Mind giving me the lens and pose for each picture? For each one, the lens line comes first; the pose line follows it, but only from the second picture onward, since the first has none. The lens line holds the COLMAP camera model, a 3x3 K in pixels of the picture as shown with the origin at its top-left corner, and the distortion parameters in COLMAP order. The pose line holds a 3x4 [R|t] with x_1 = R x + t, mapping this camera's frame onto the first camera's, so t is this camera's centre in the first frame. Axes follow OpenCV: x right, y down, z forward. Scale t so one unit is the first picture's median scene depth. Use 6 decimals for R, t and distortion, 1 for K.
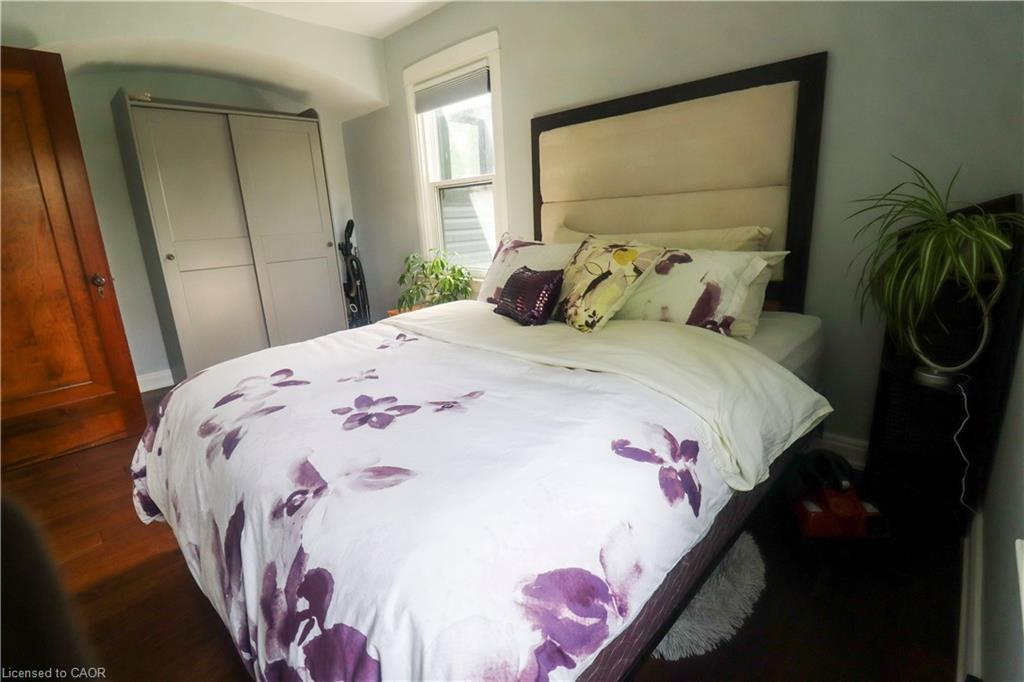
lens RADIAL K [[478.0, 0, 515.1], [0, 478.0, 337.1], [0, 0, 1]] dist [-0.017662, -0.000082]
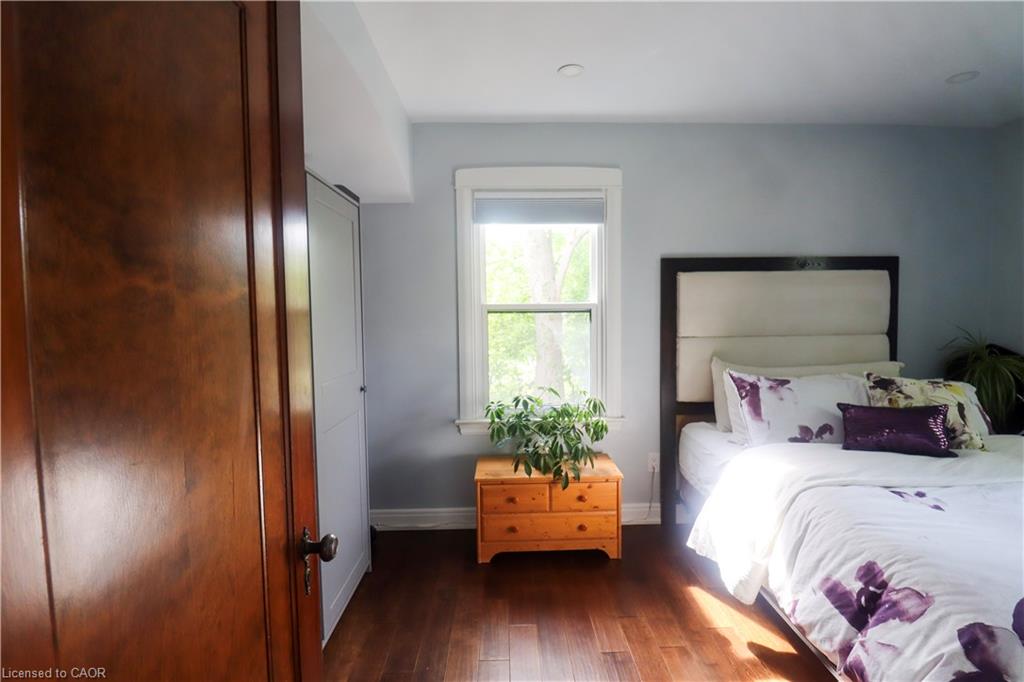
lens RADIAL K [[478.0, 0, 515.1], [0, 478.0, 337.1], [0, 0, 1]] dist [-0.017662, -0.000082]
pose [[0.709416, 0.033760, 0.703981, -0.901365], [0.150379, 0.968600, -0.197991, -0.131722], [-0.688560, 0.246322, 0.682064, 0.545351]]
